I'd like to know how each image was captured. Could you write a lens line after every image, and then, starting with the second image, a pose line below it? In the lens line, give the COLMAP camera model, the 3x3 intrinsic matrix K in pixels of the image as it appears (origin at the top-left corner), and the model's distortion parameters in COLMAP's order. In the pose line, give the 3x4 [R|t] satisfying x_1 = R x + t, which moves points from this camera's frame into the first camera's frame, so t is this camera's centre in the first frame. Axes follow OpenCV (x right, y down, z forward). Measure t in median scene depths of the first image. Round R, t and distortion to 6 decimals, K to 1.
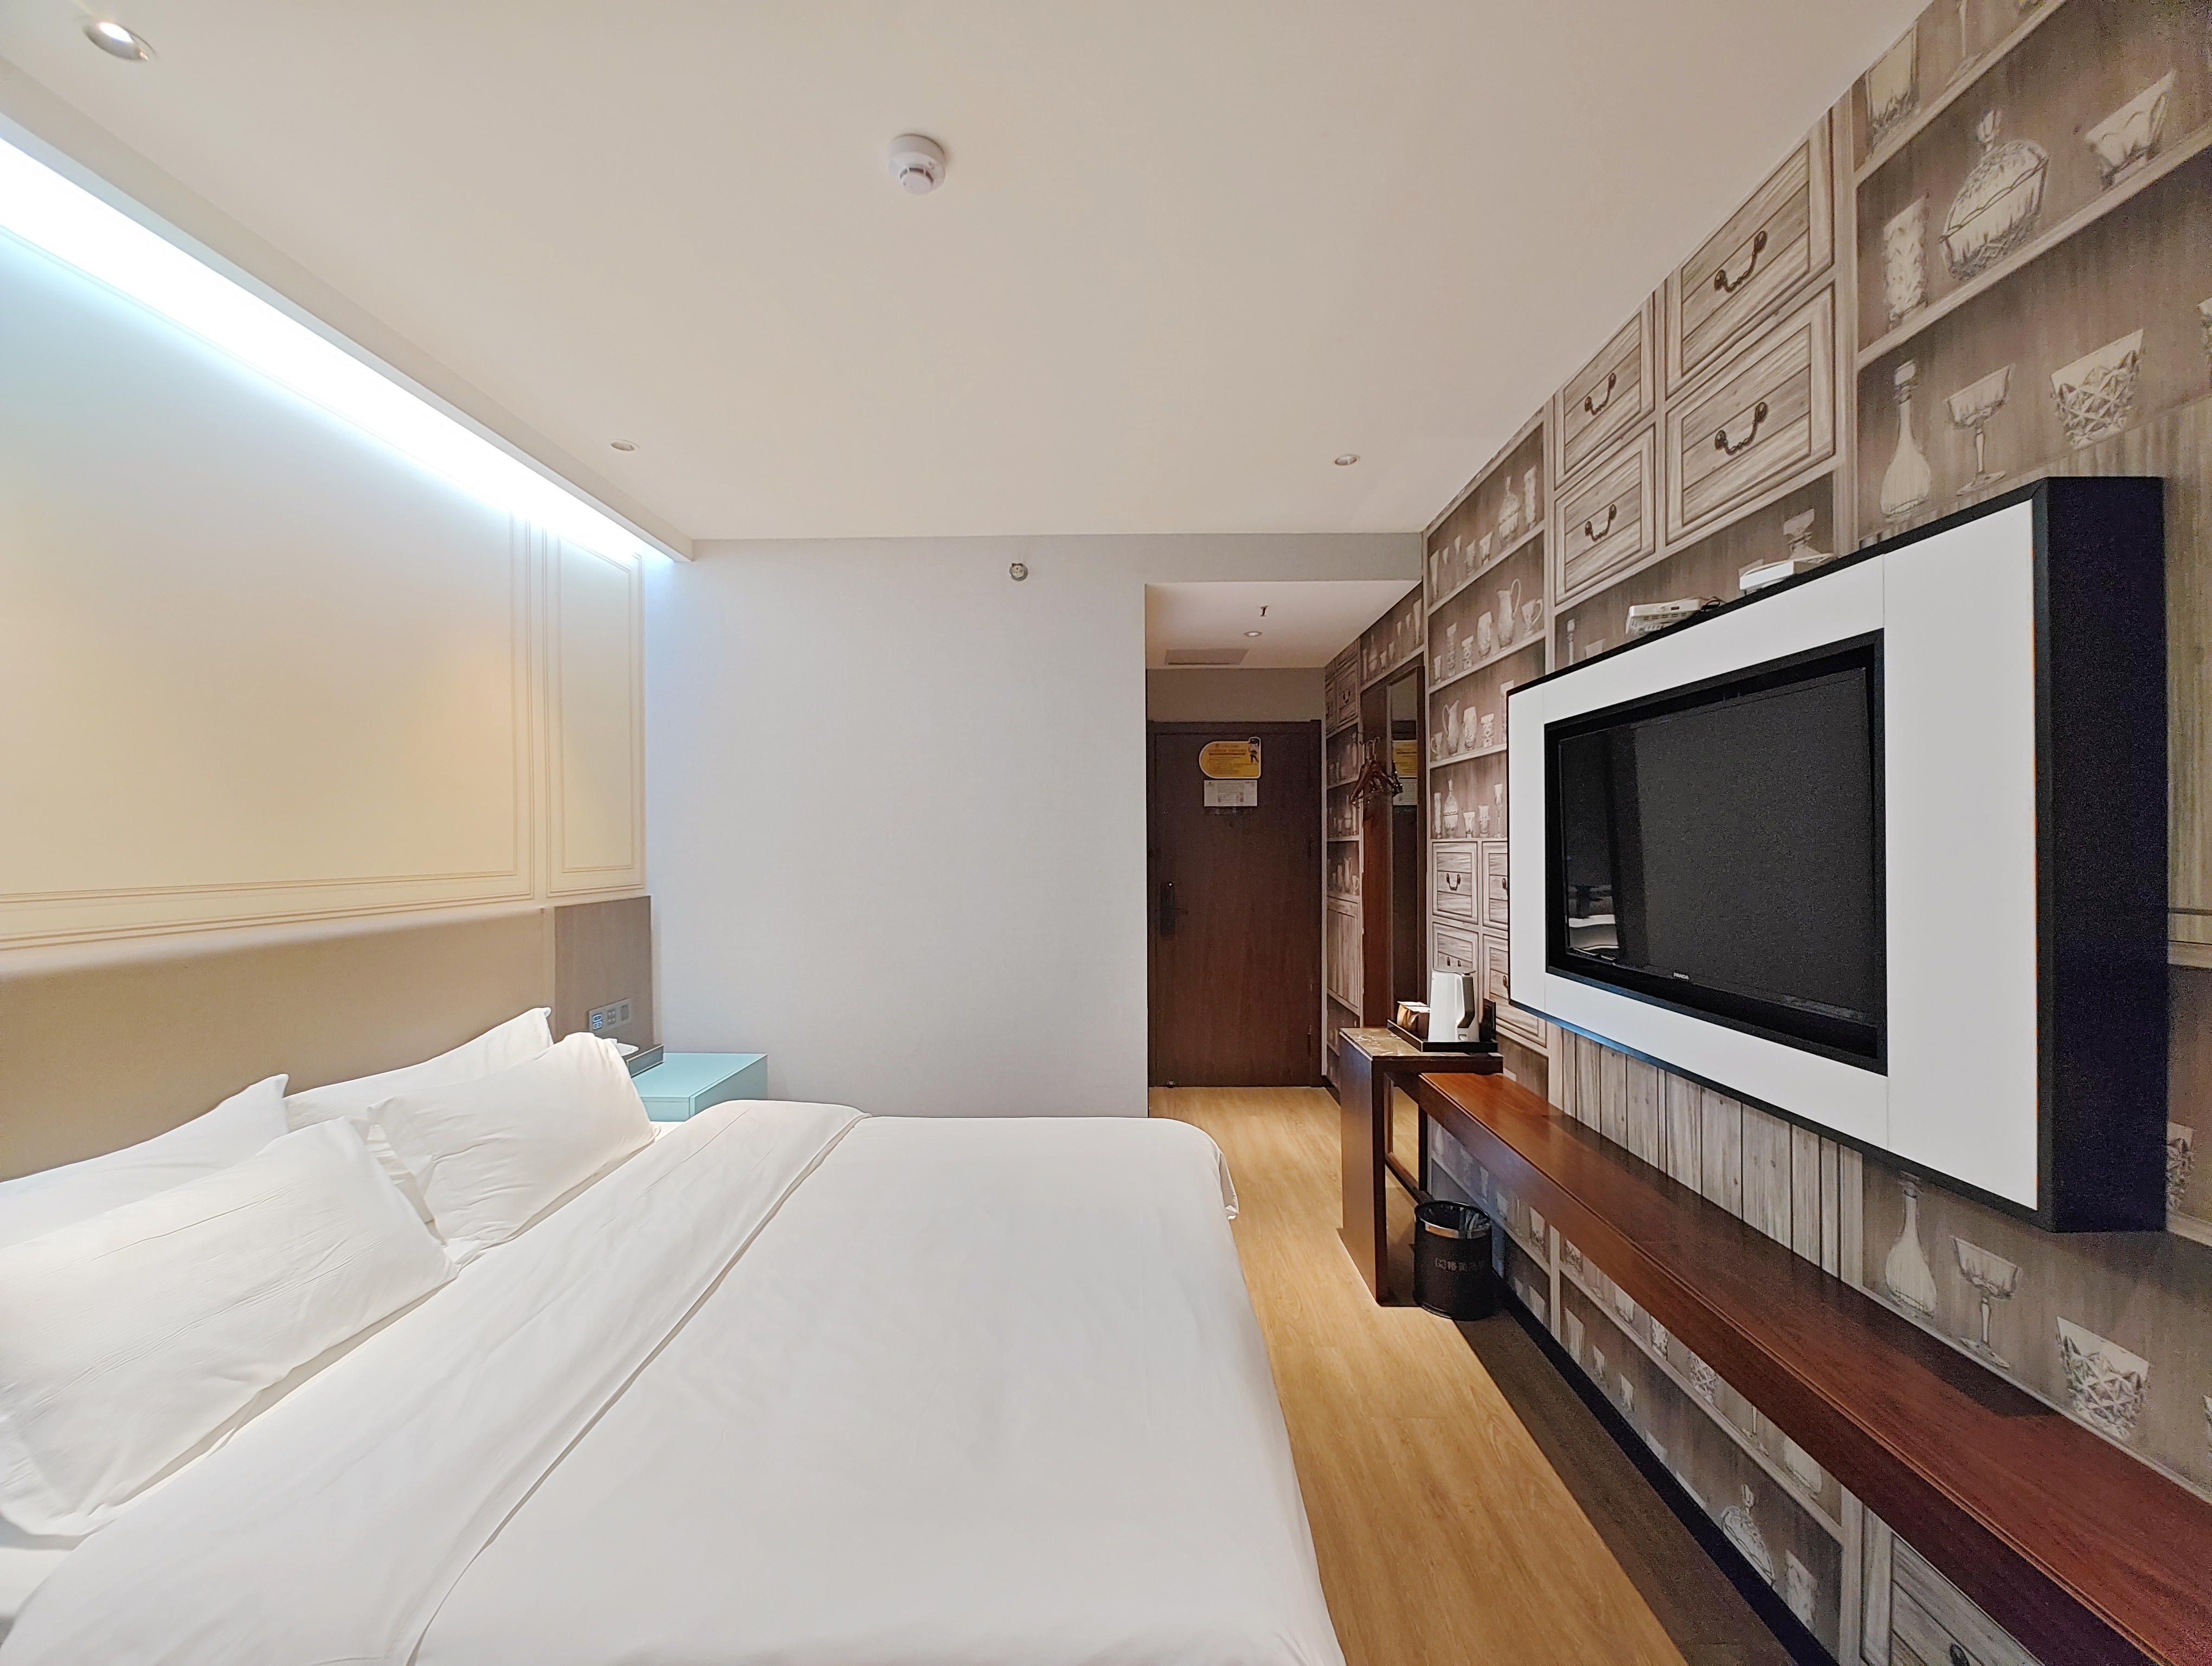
lens RADIAL K [[900.7, 0, 1064.9], [0, 900.7, 836.9], [0, 0, 1]] dist [-0.001891, -0.001878]
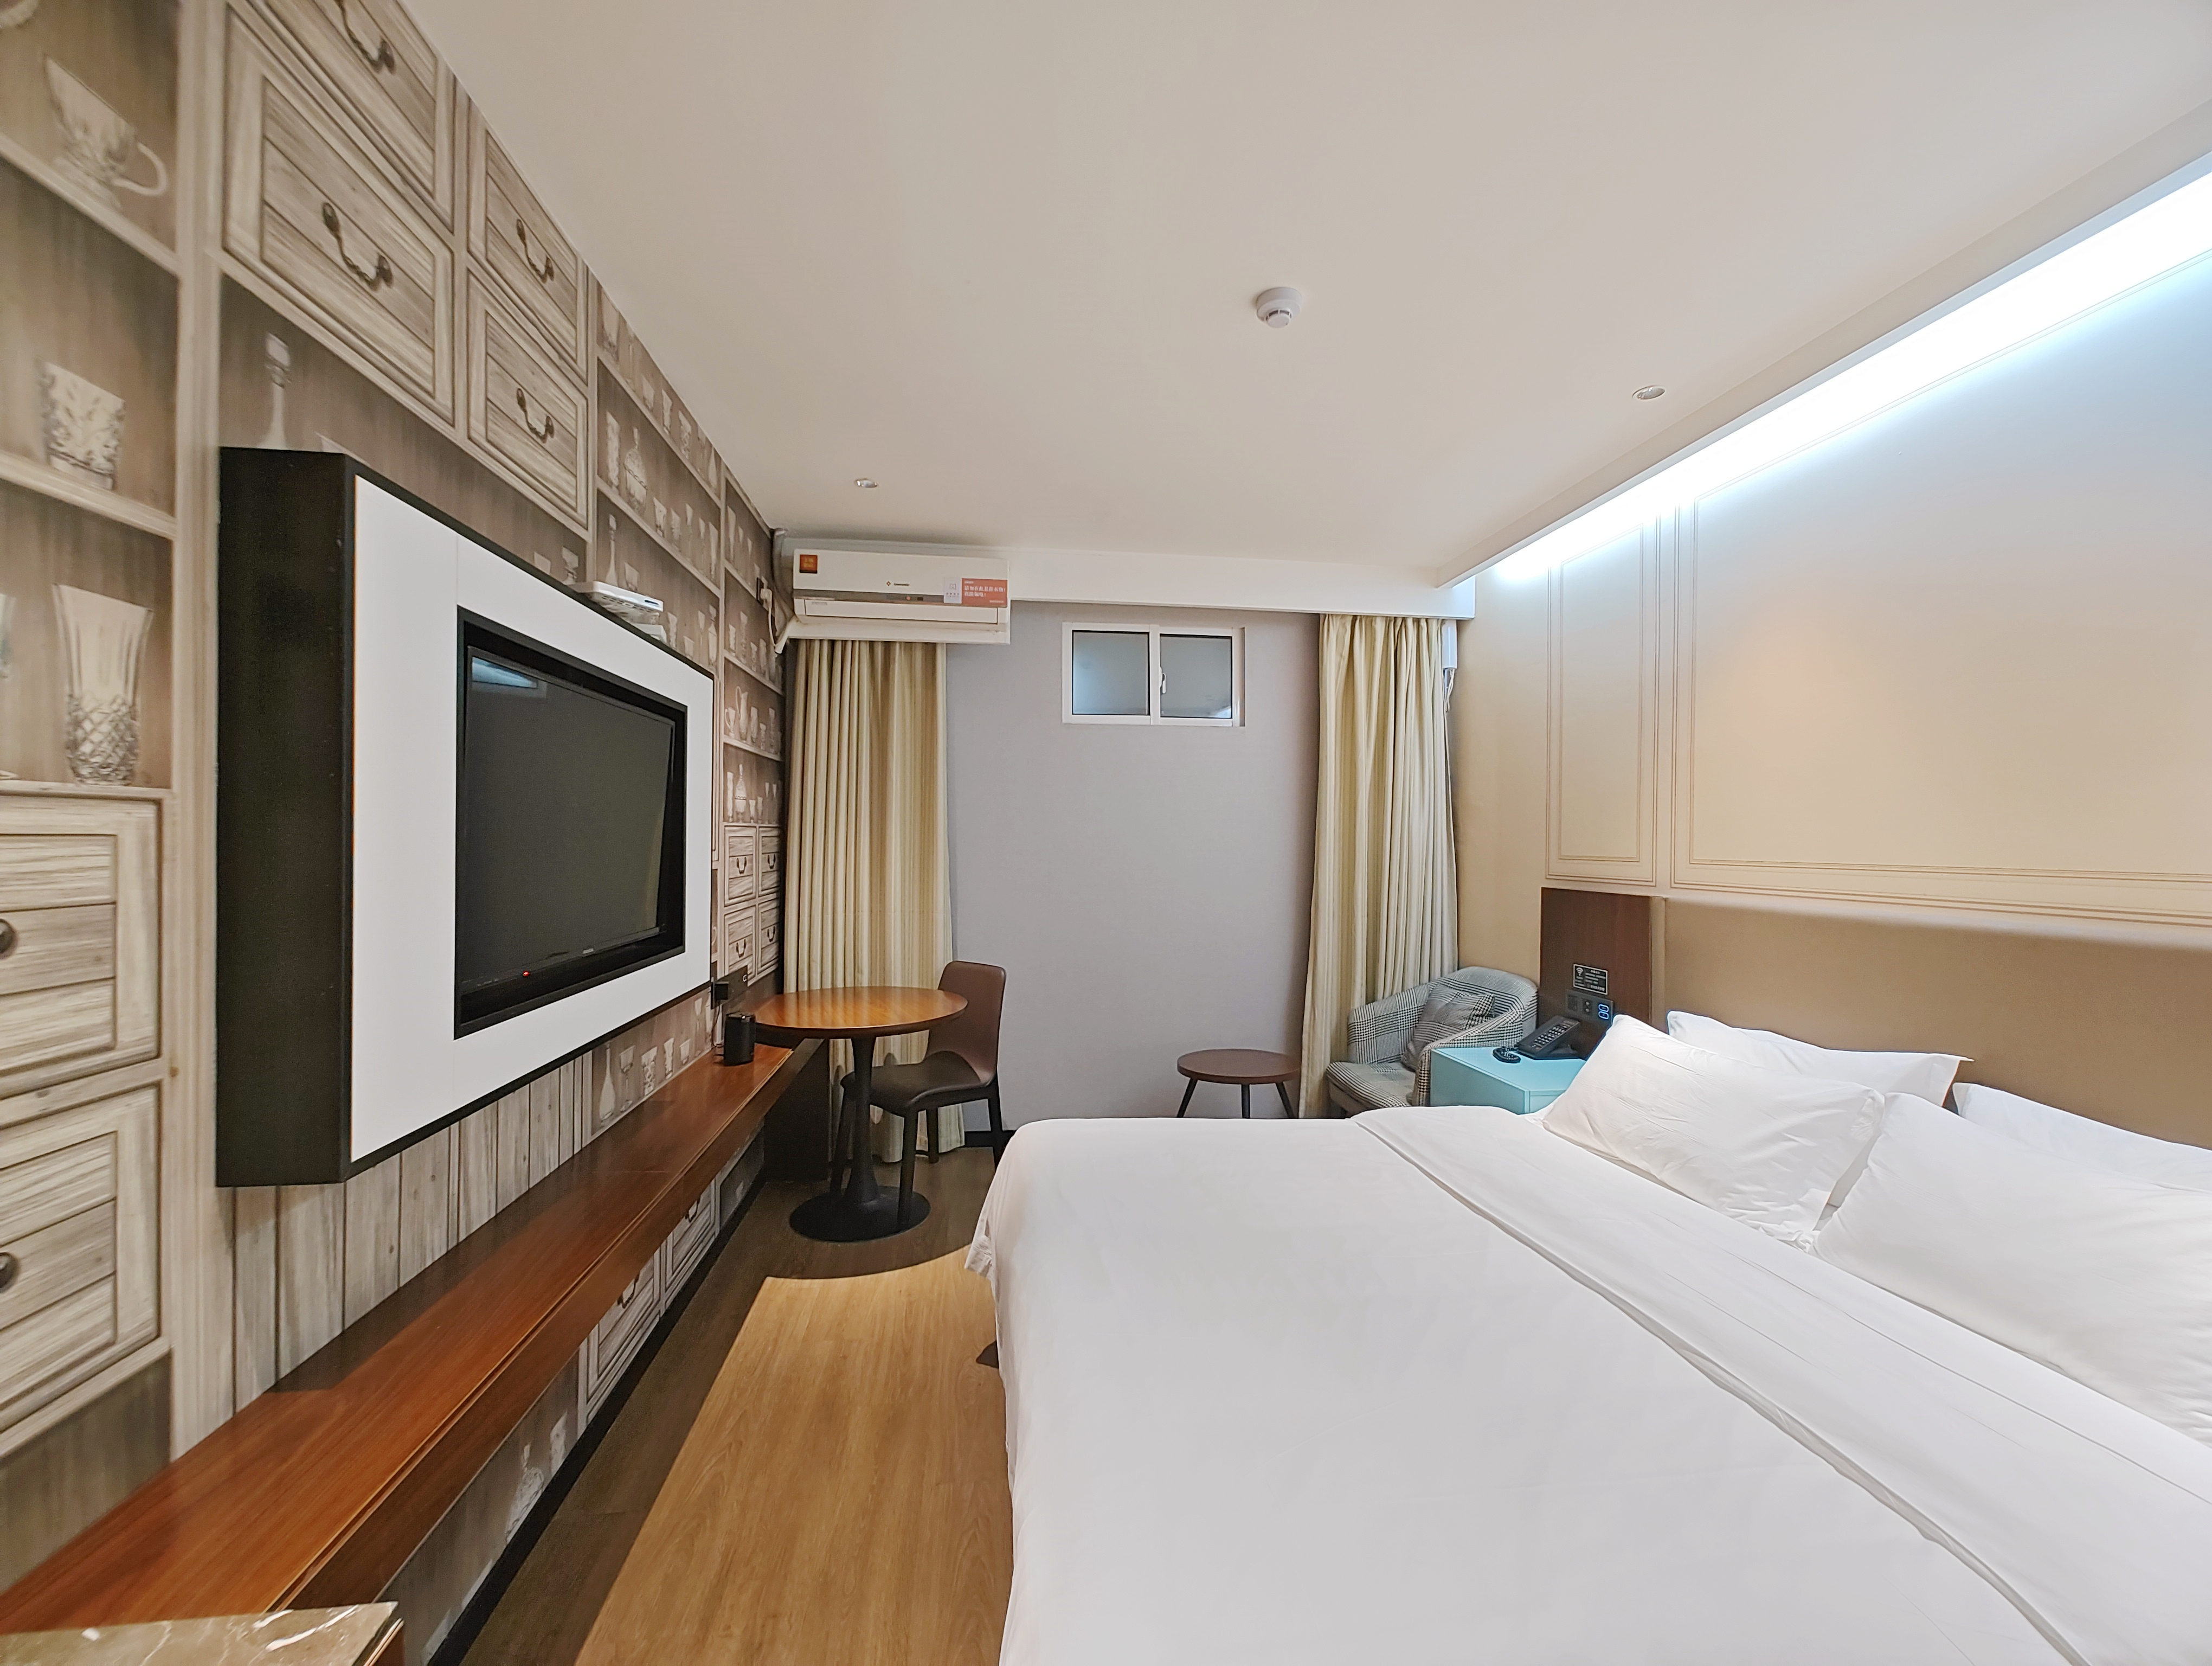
lens RADIAL K [[900.7, 0, 1111.0], [0, 900.7, 847.7], [0, 0, 1]] dist [-0.001891, -0.001878]
pose [[-0.980630, -0.002806, -0.195850, 0.245310], [-0.004806, 0.999941, 0.009736, 0.019449], [0.195811, 0.010488, -0.980586, 1.701186]]
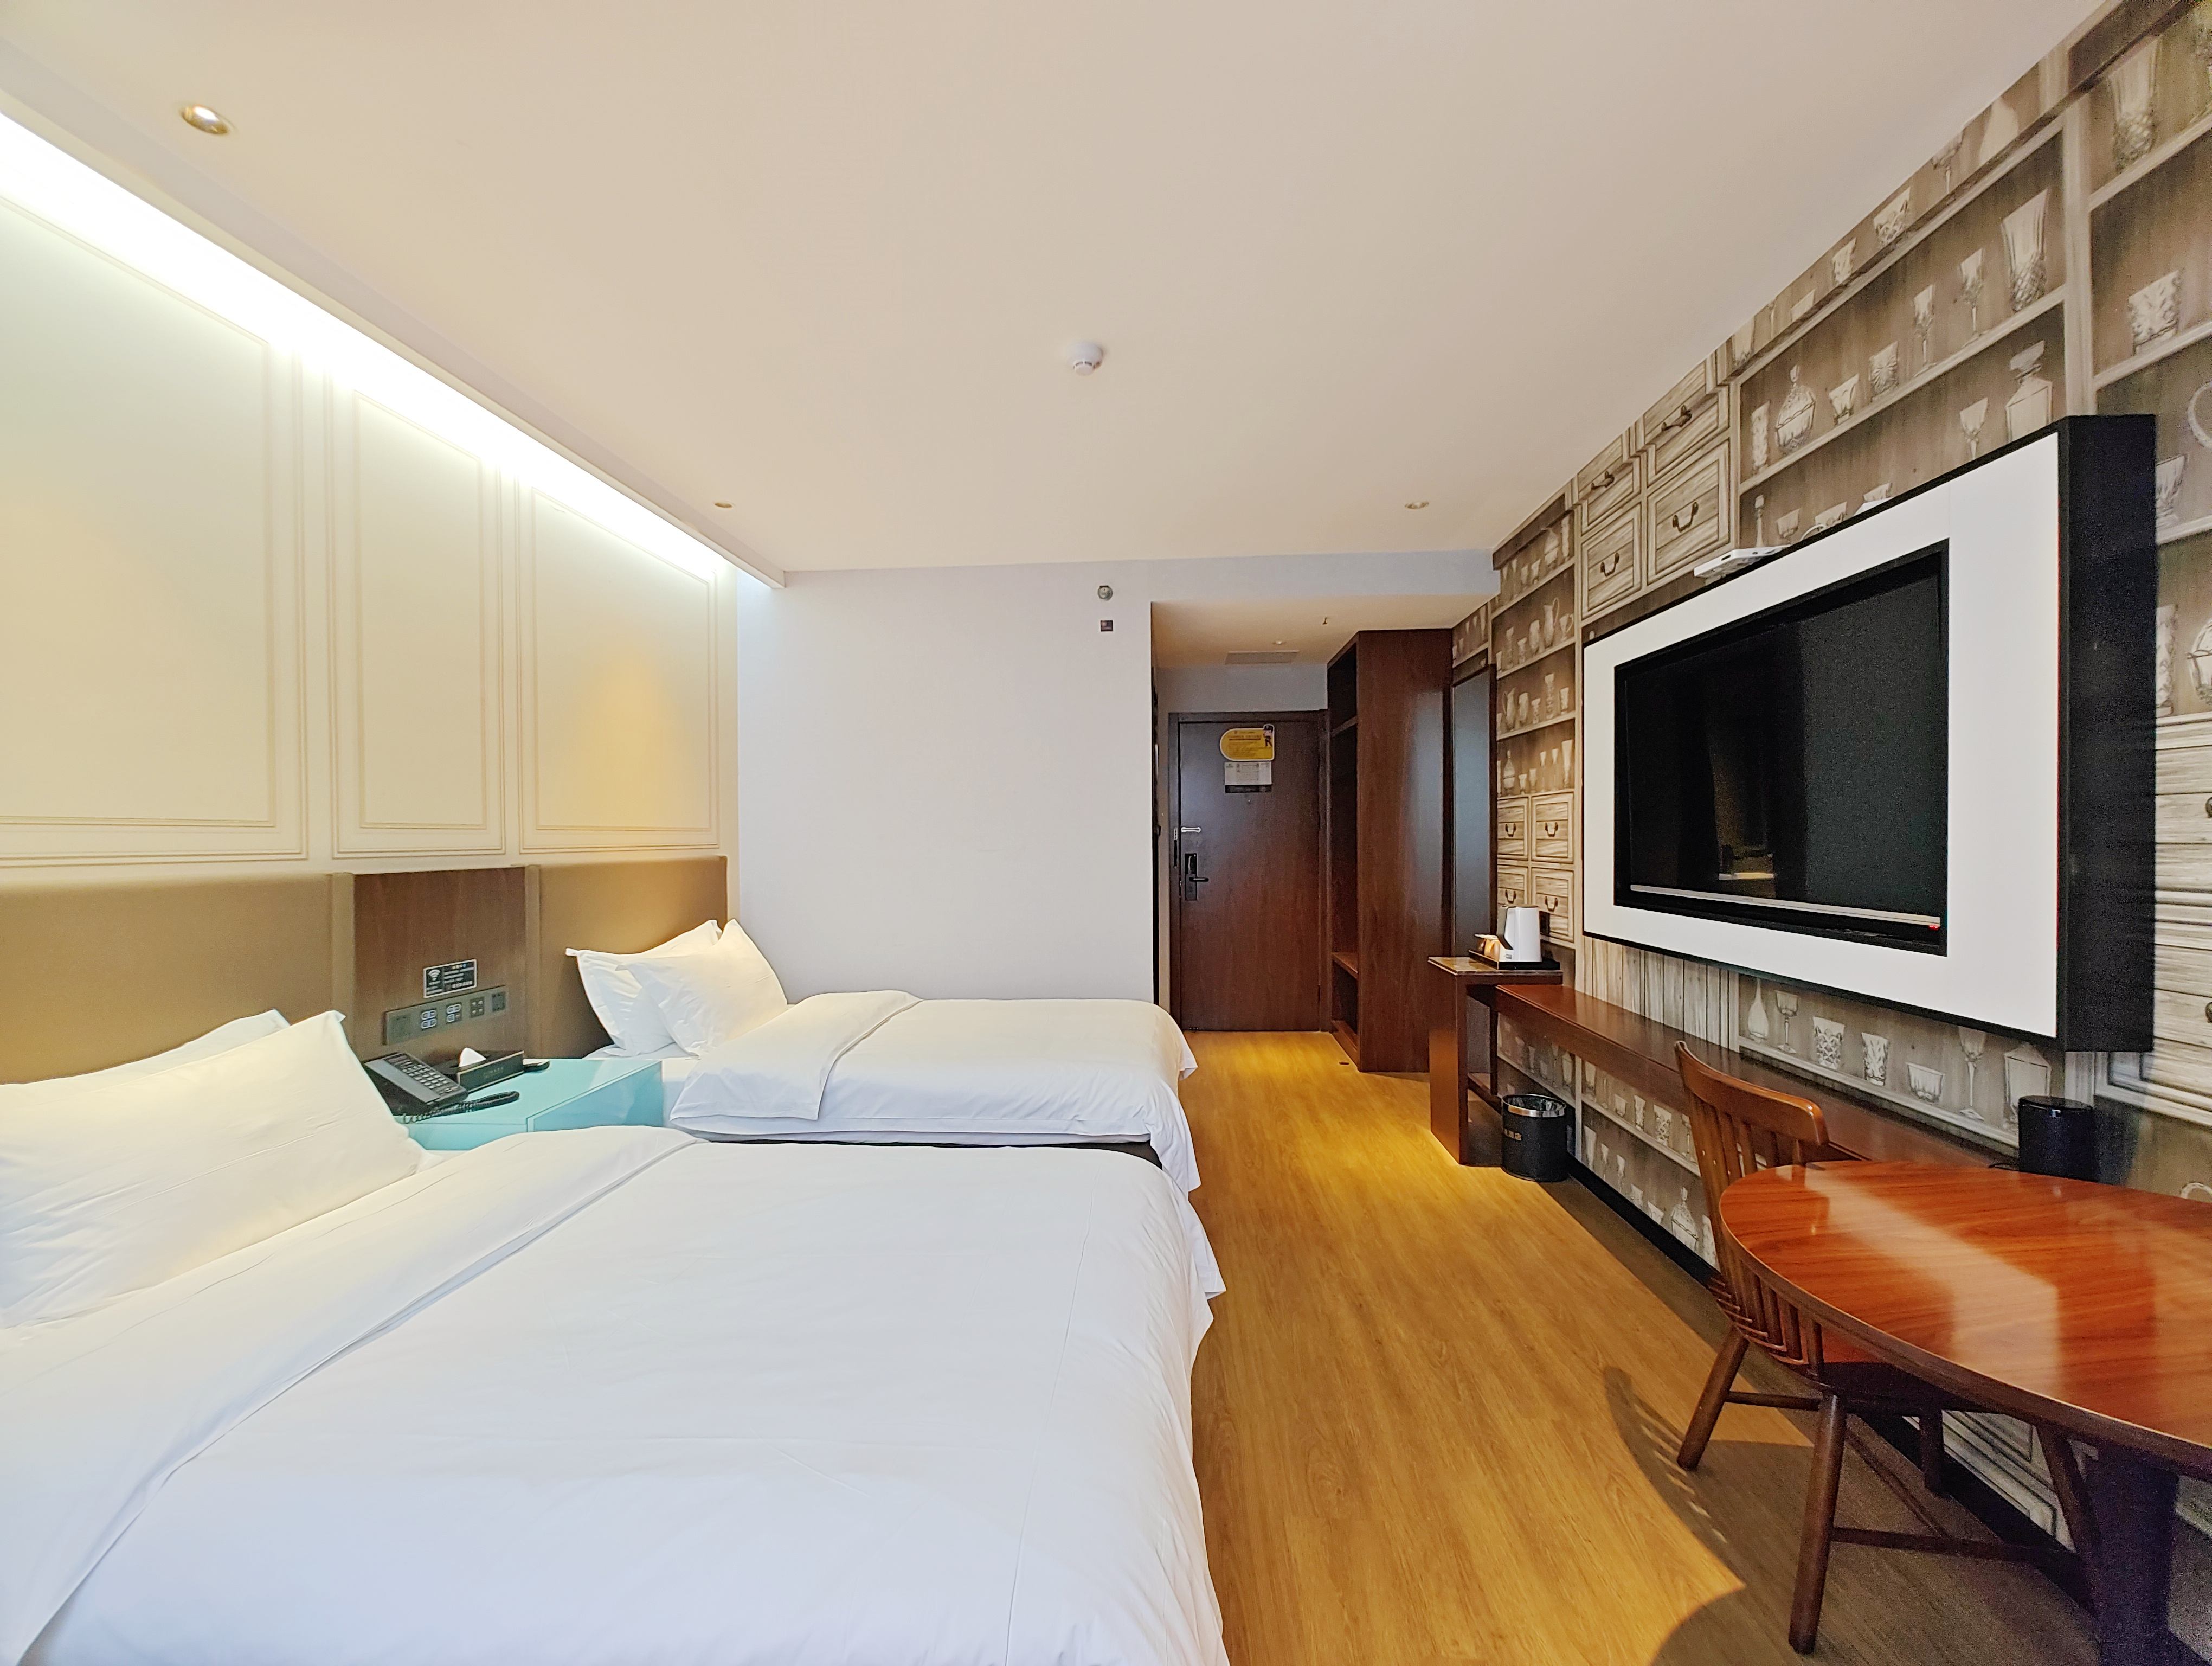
lens RADIAL K [[970.4, 0, 1102.6], [0, 970.4, 824.2], [0, 0, 1]] dist [-0.012215, 0.005762]
pose [[0.999913, 0.010732, -0.007690, -0.178498], [-0.010780, 0.999923, -0.006151, 0.075752], [0.007623, 0.006233, 0.999952, -0.496579]]
